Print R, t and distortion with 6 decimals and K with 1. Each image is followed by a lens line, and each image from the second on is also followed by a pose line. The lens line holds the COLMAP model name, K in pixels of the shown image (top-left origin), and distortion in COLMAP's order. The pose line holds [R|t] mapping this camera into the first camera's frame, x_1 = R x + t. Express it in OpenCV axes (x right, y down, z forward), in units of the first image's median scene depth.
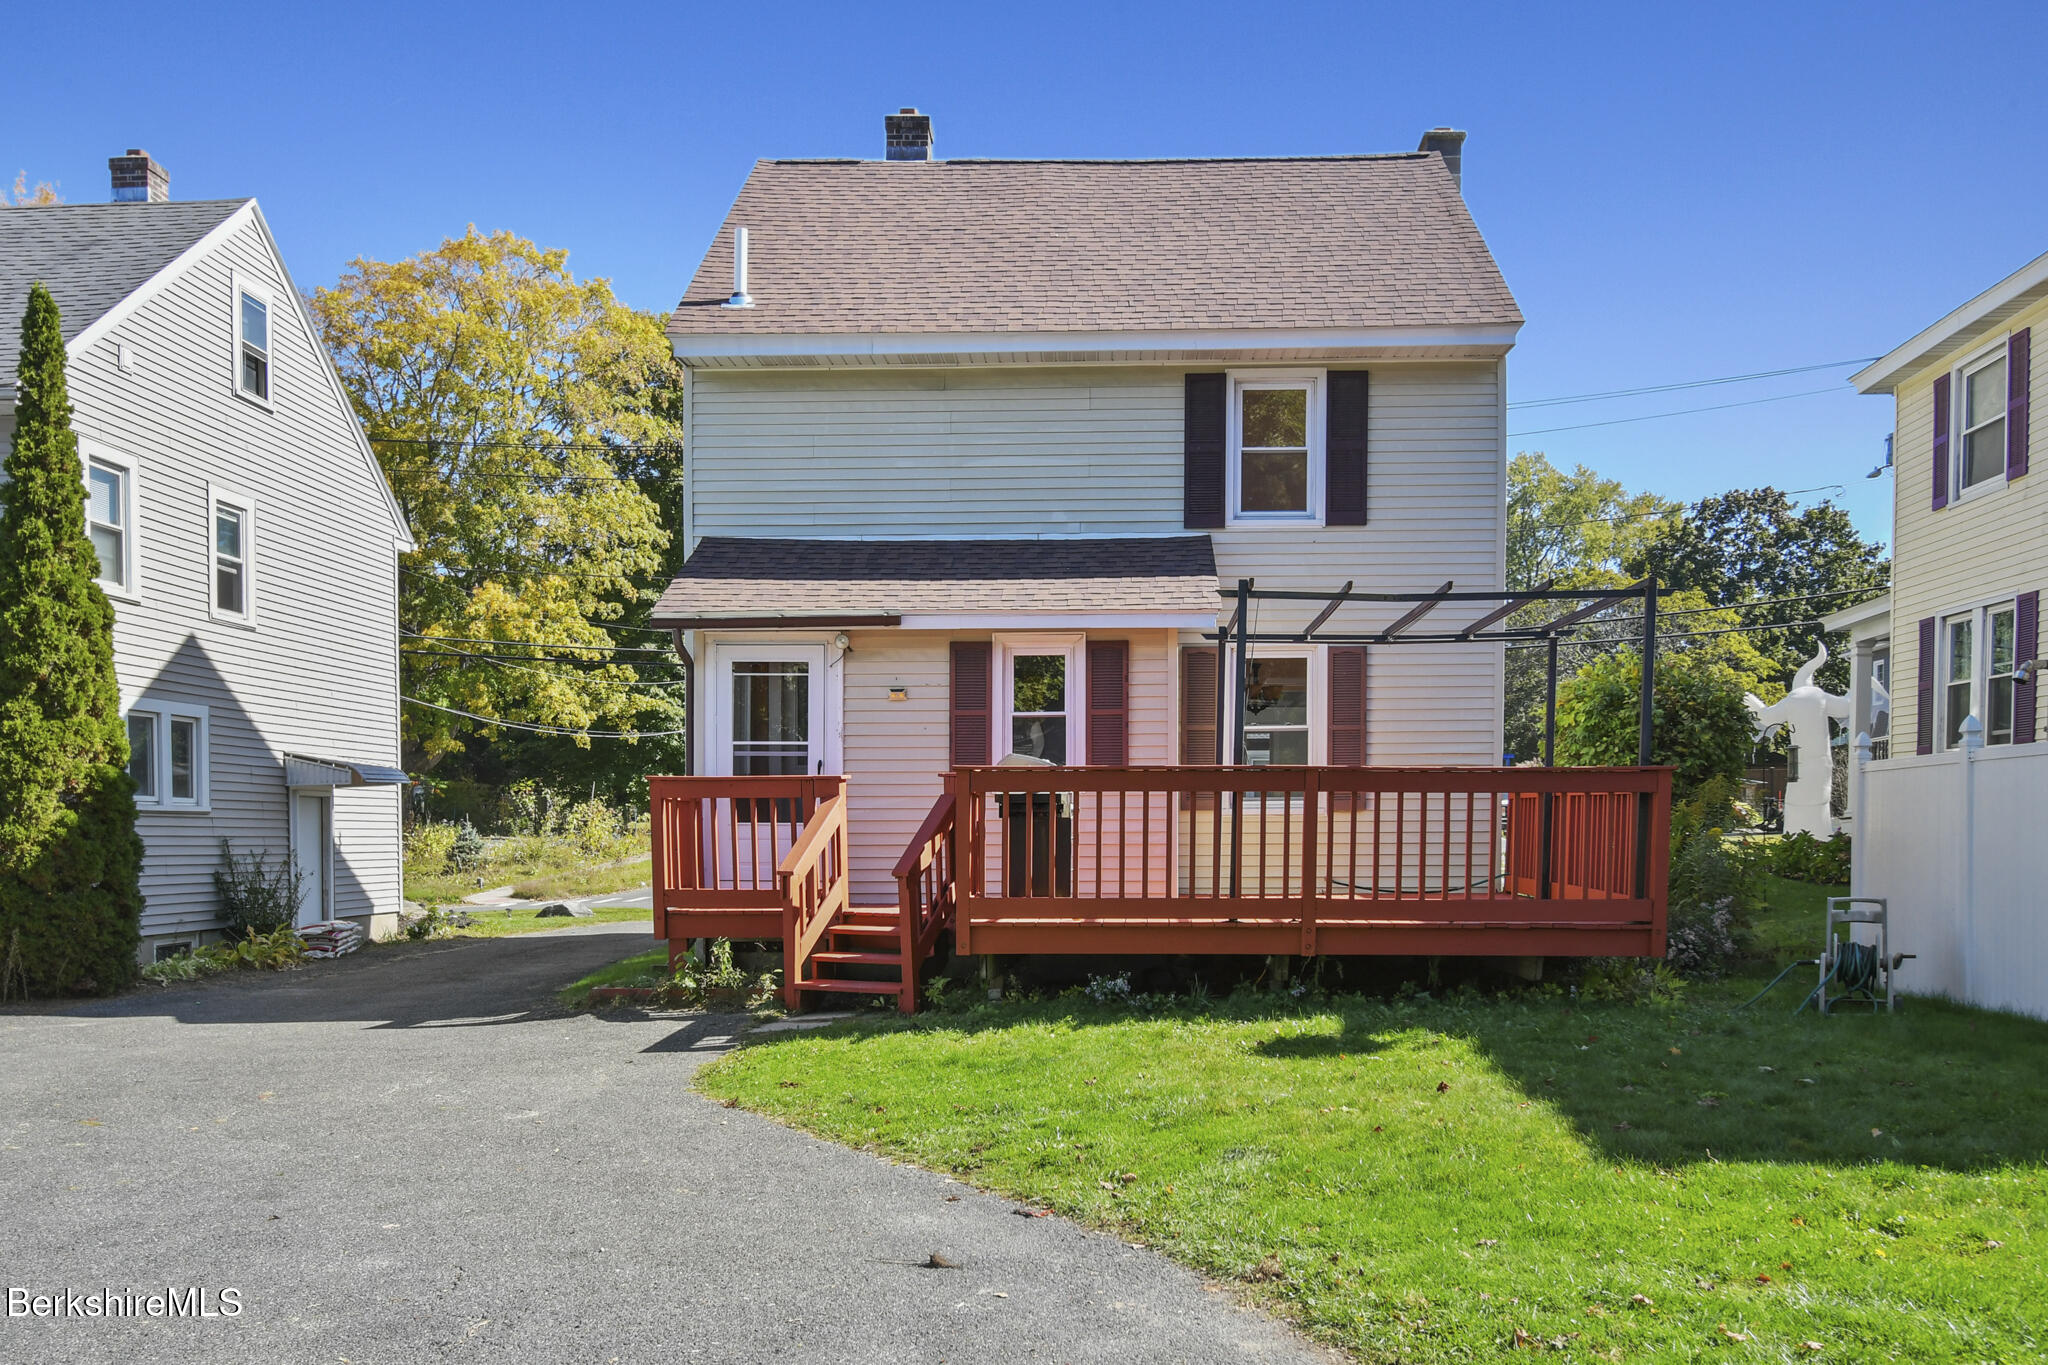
lens RADIAL K [[1833.2, 0, 1024.0], [0, 1833.2, 682.5], [0, 0, 1]] dist [0.000228, -0.003543]
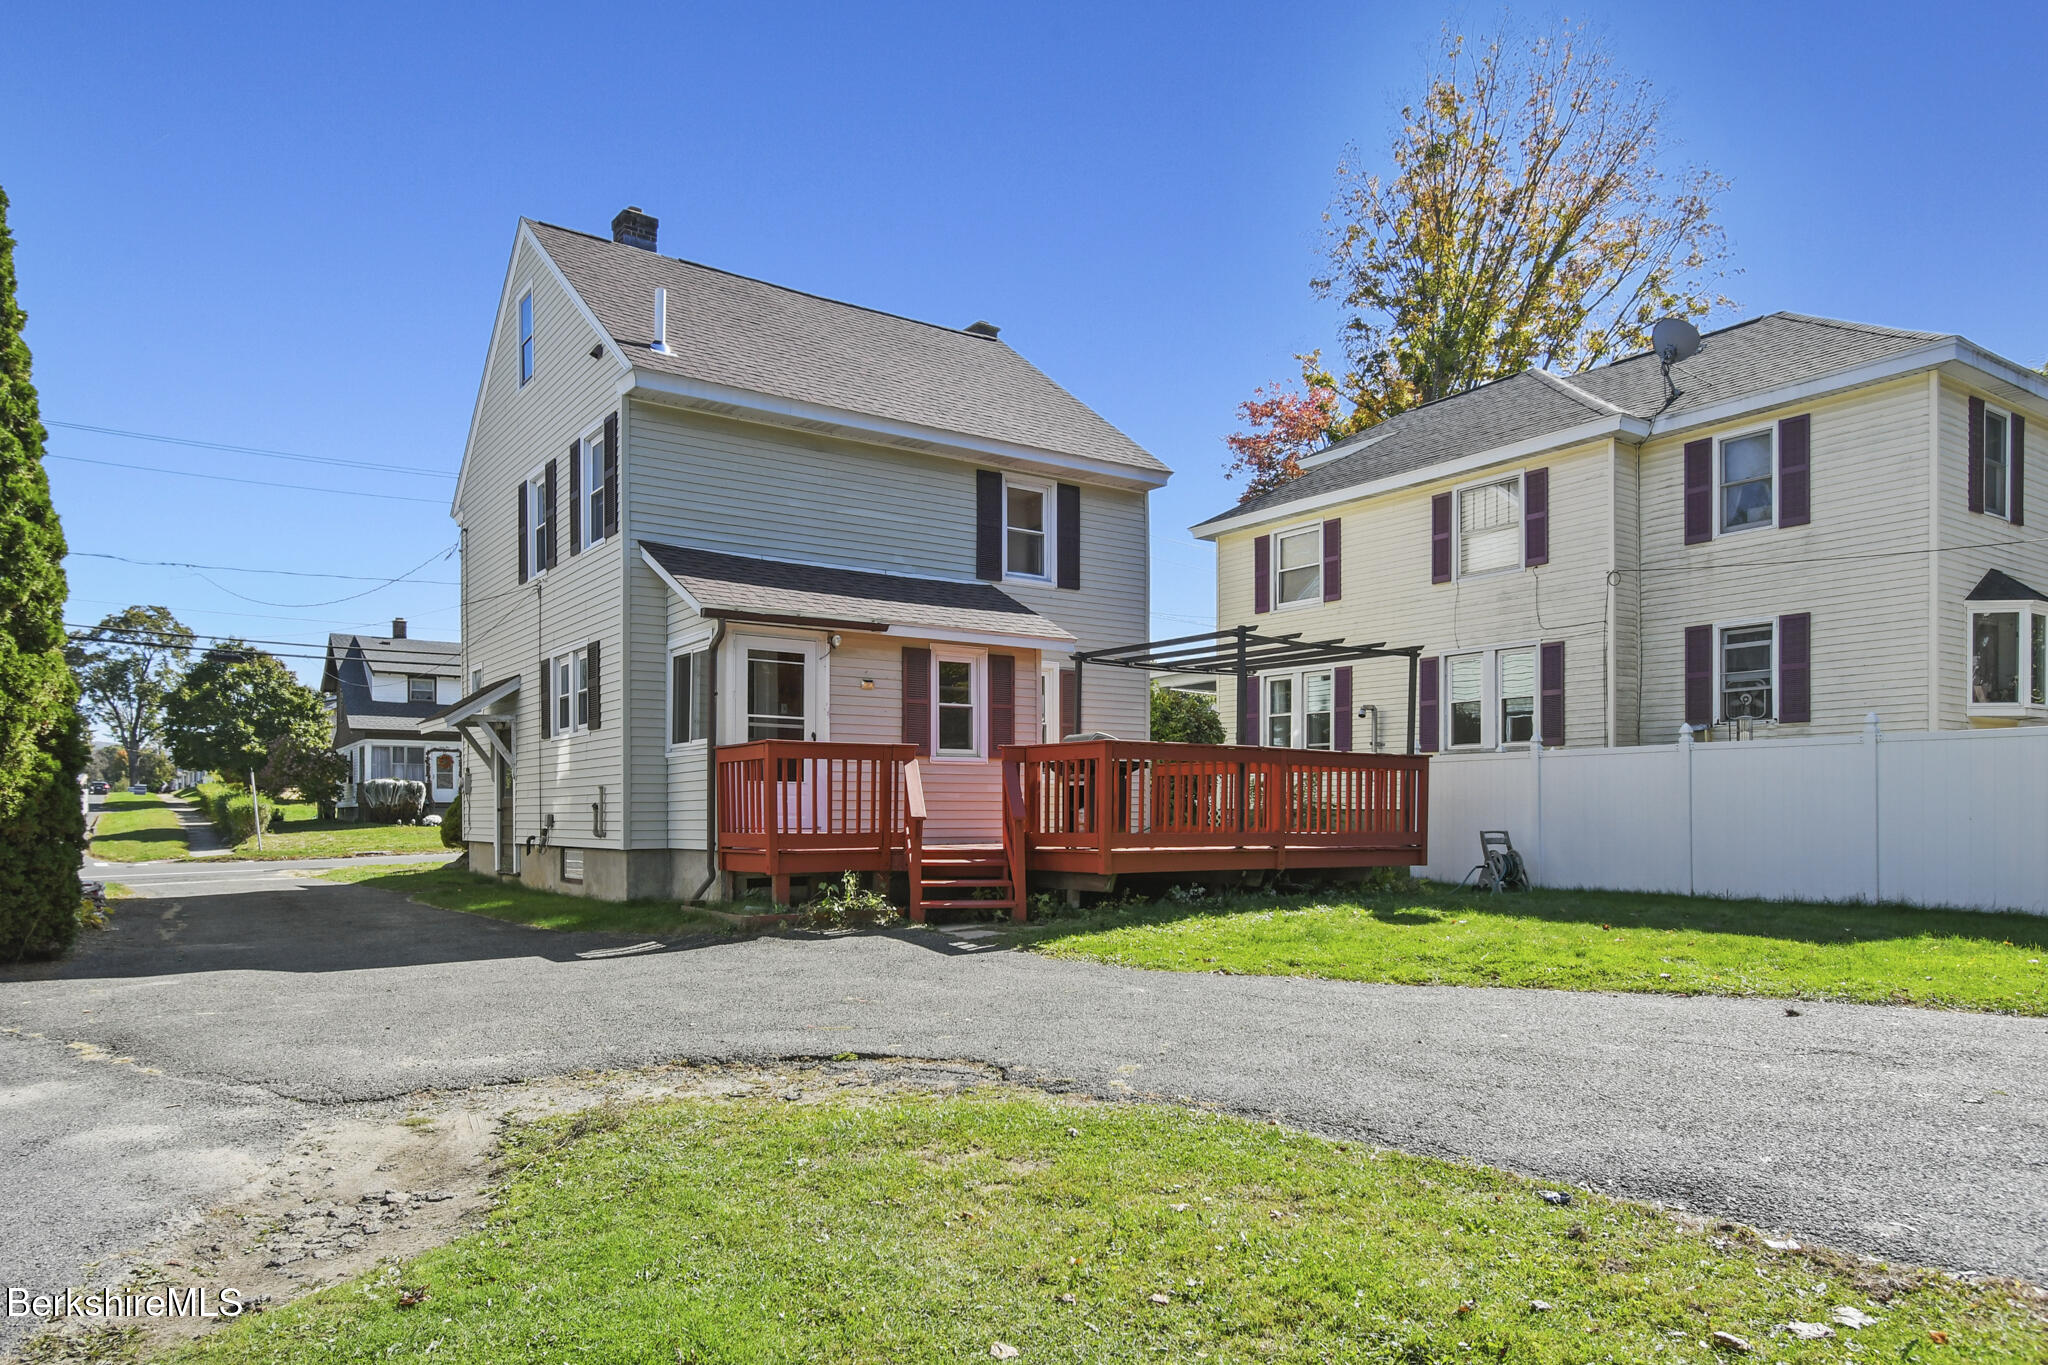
lens RADIAL K [[1337.9, 0, 1024.0], [0, 1337.9, 682.5], [0, 0, 1]] dist [0.001518, 0.002940]
pose [[0.789462, 0.063574, 0.610499, -0.547112], [-0.053739, 0.997961, -0.034429, 0.031353], [-0.611443, -0.005627, 0.791269, 0.178120]]
